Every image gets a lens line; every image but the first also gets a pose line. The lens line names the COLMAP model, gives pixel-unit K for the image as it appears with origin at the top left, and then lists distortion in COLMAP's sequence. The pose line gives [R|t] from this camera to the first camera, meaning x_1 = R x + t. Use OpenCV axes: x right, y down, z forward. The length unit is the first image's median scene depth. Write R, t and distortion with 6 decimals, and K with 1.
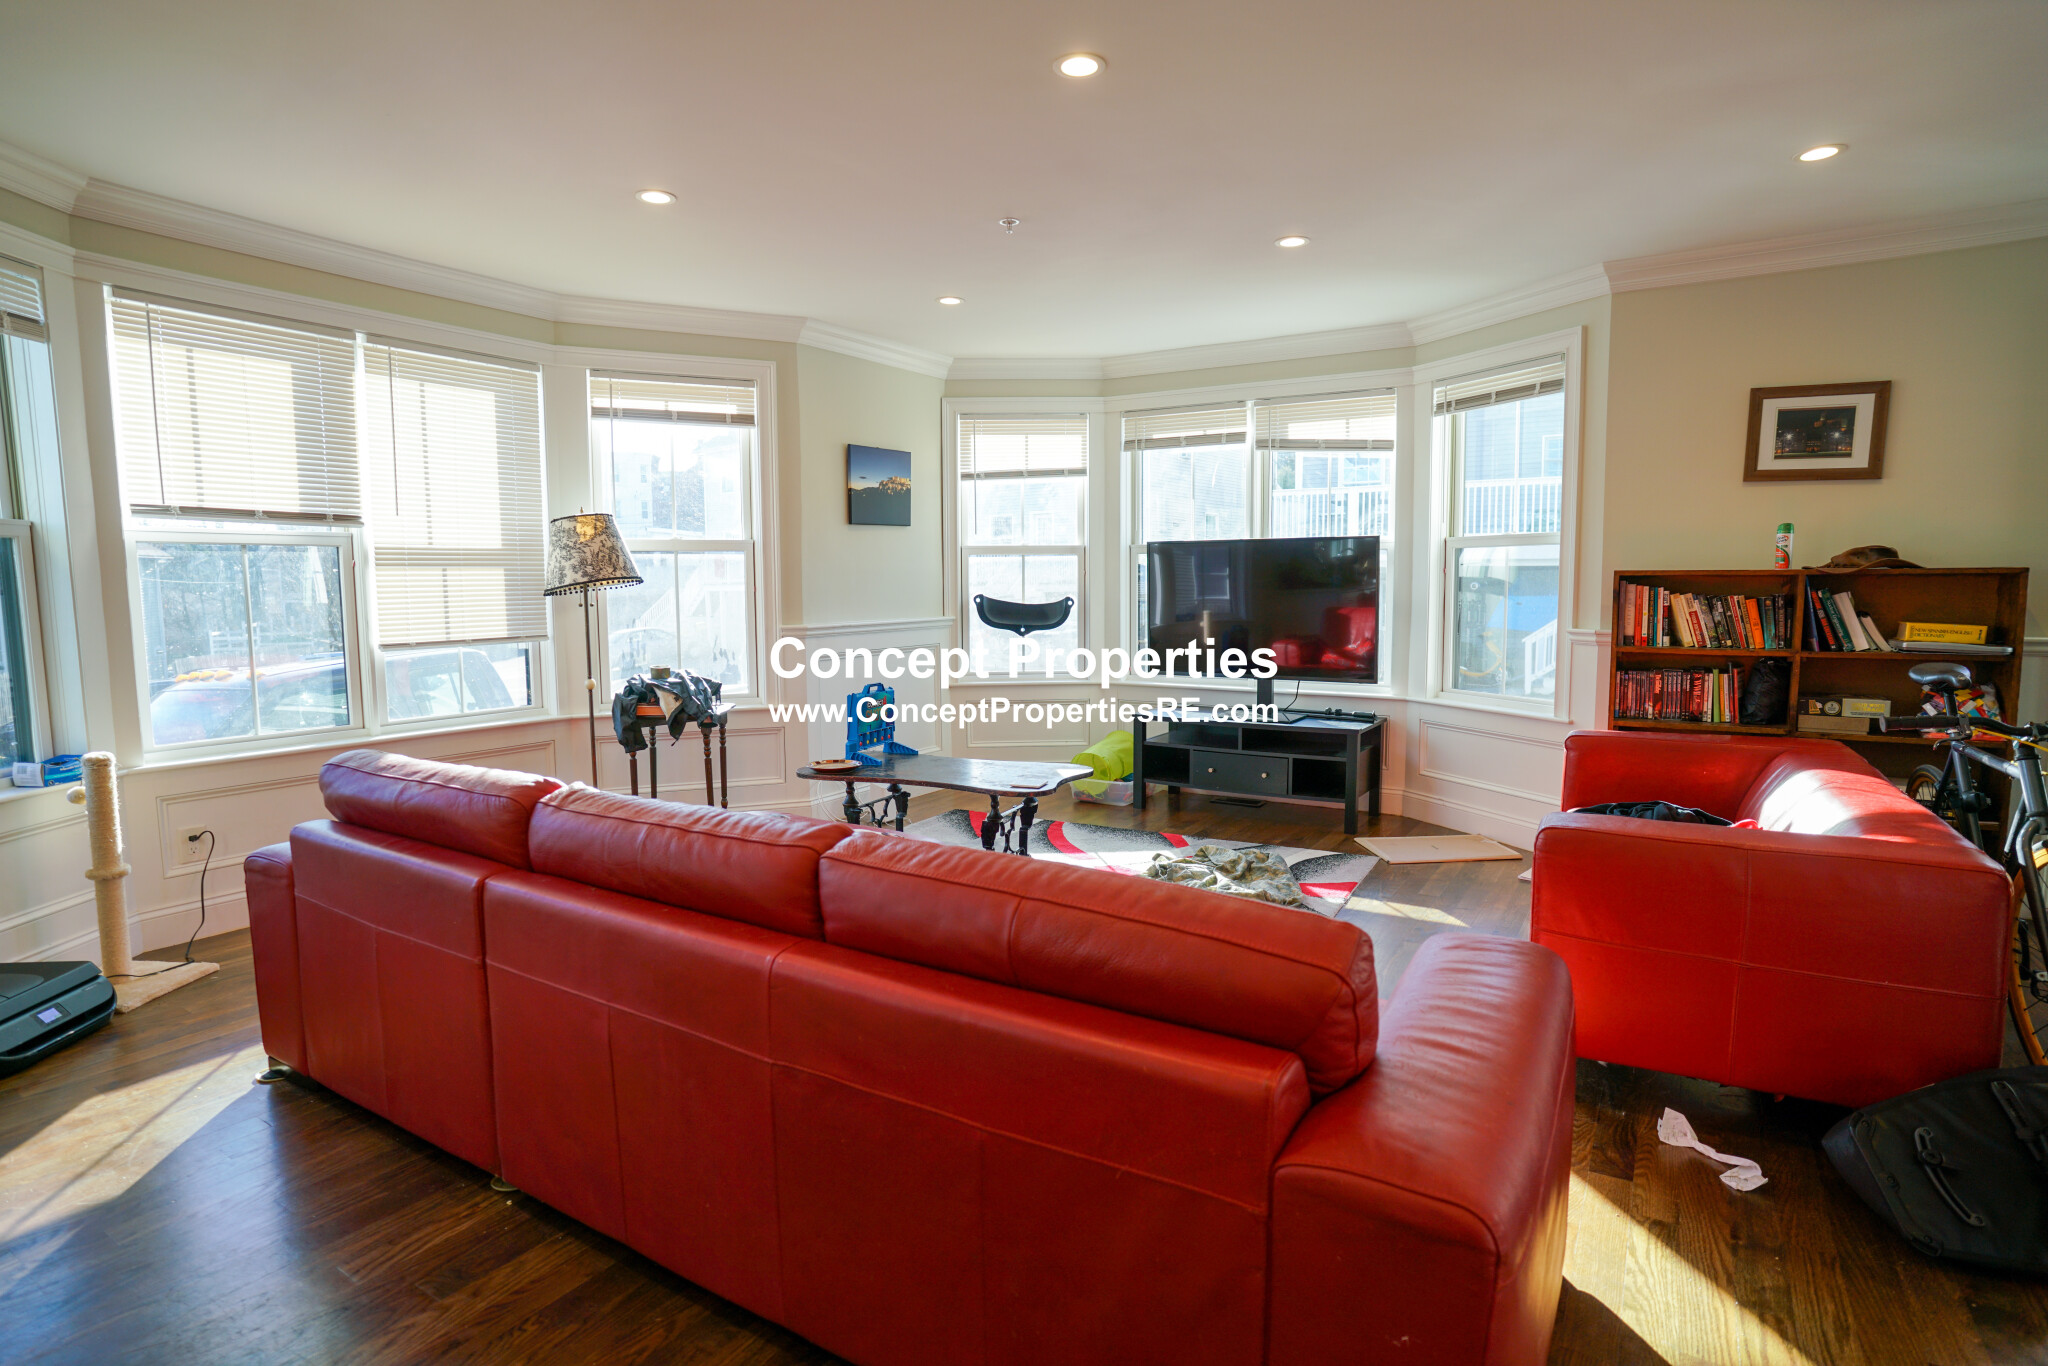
lens RADIAL K [[1074.3, 0, 1011.9], [0, 1074.3, 676.9], [0, 0, 1]] dist [-0.071949, 0.053775]
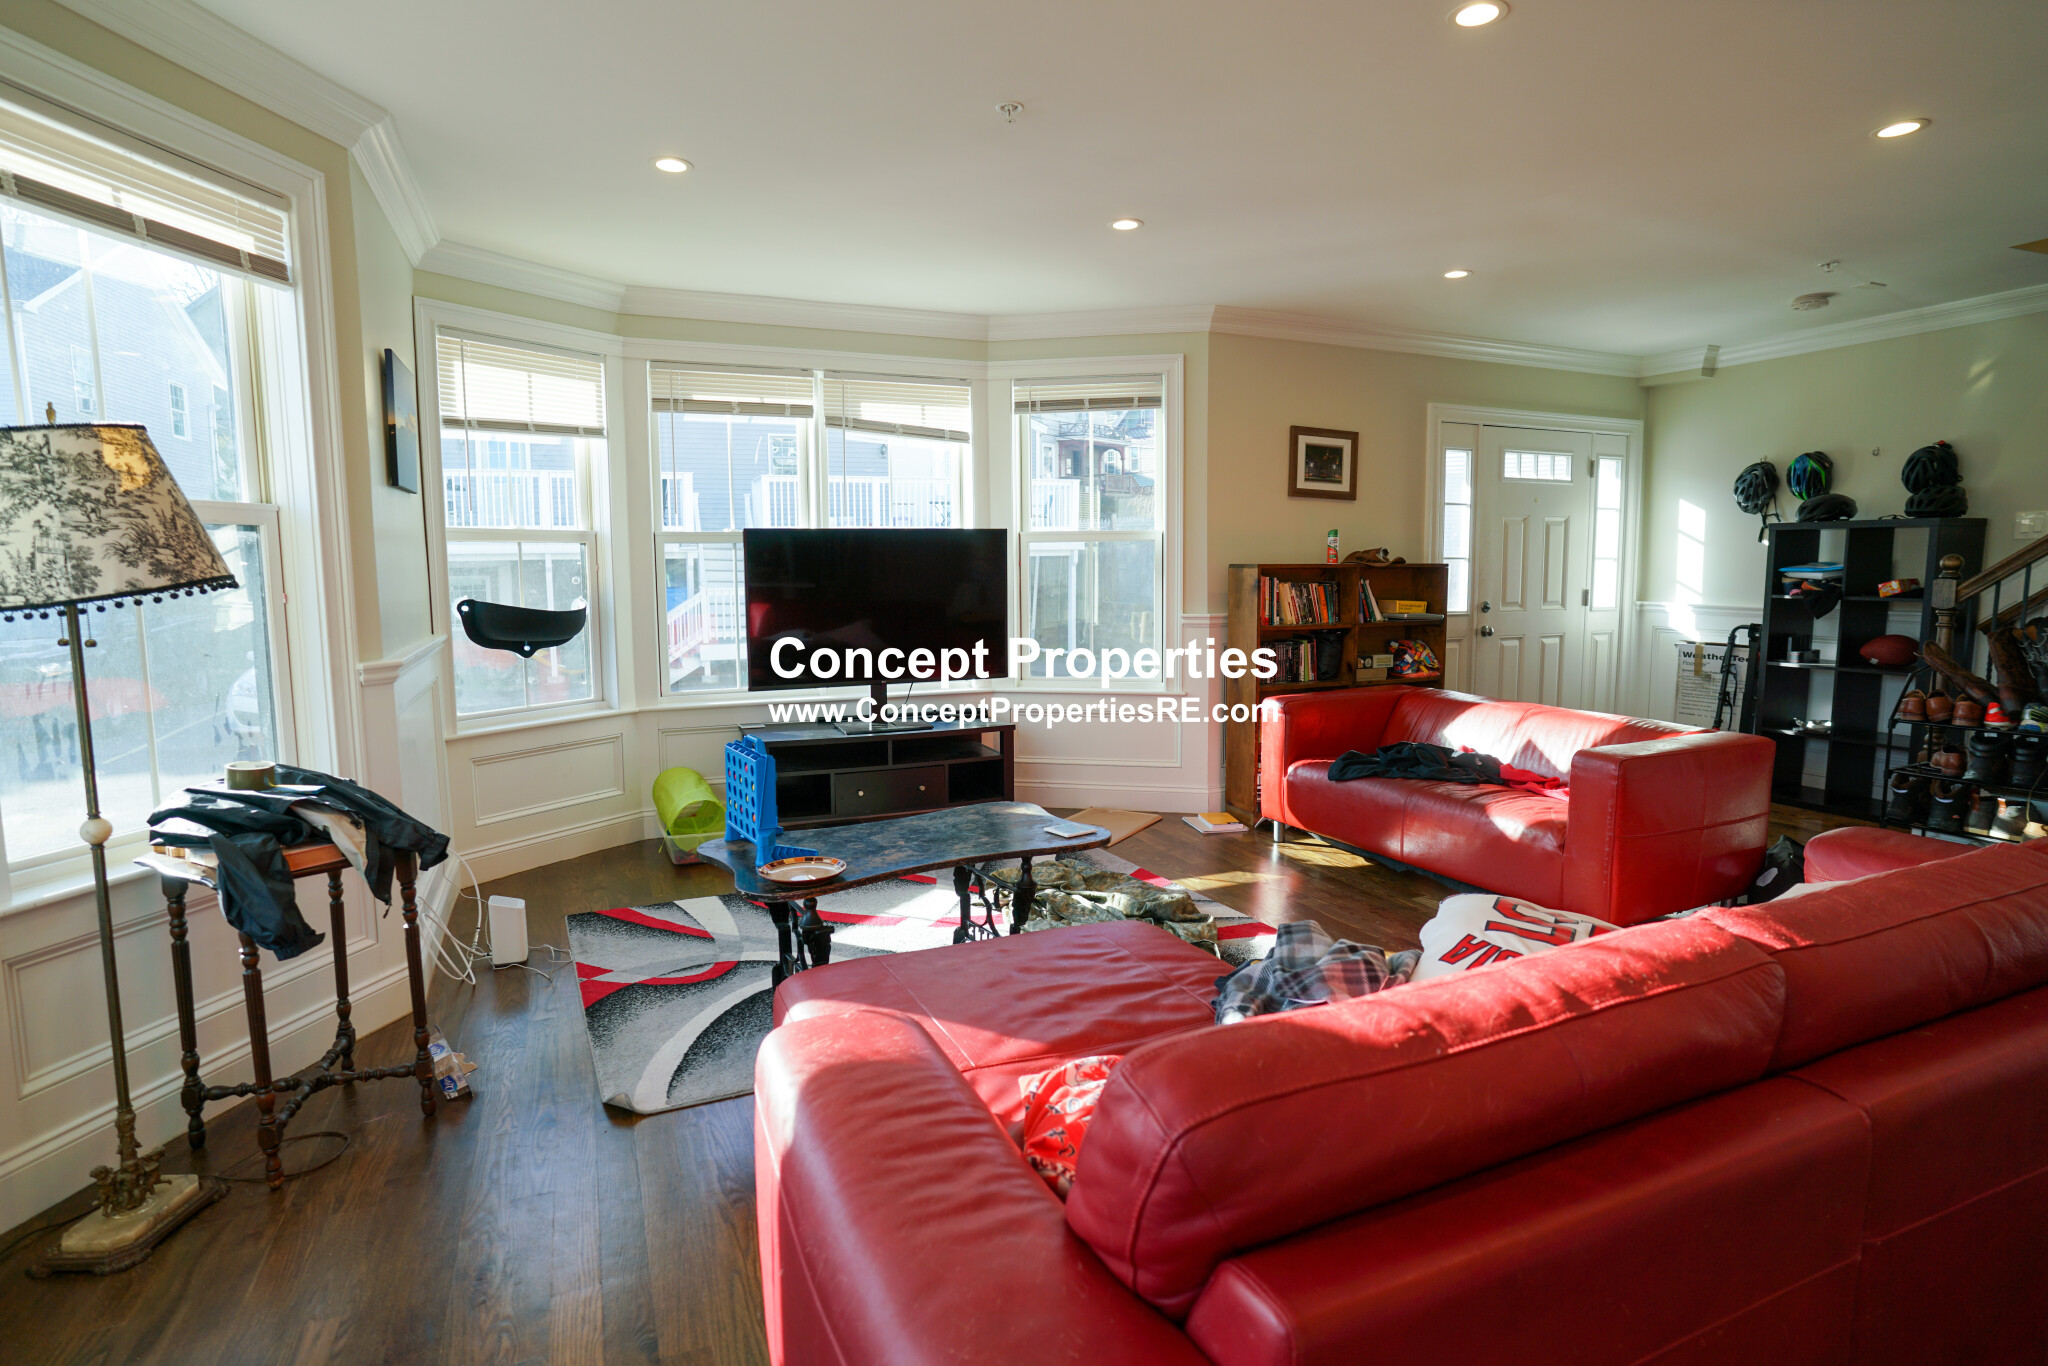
lens RADIAL K [[1074.3, 0, 1011.9], [0, 1074.3, 676.9], [0, 0, 1]] dist [-0.071949, 0.053775]
pose [[0.565955, -0.083170, 0.820230, -0.460744], [0.078691, 0.995806, 0.046677, -0.038919], [-0.820672, 0.038127, 0.570126, 0.406462]]
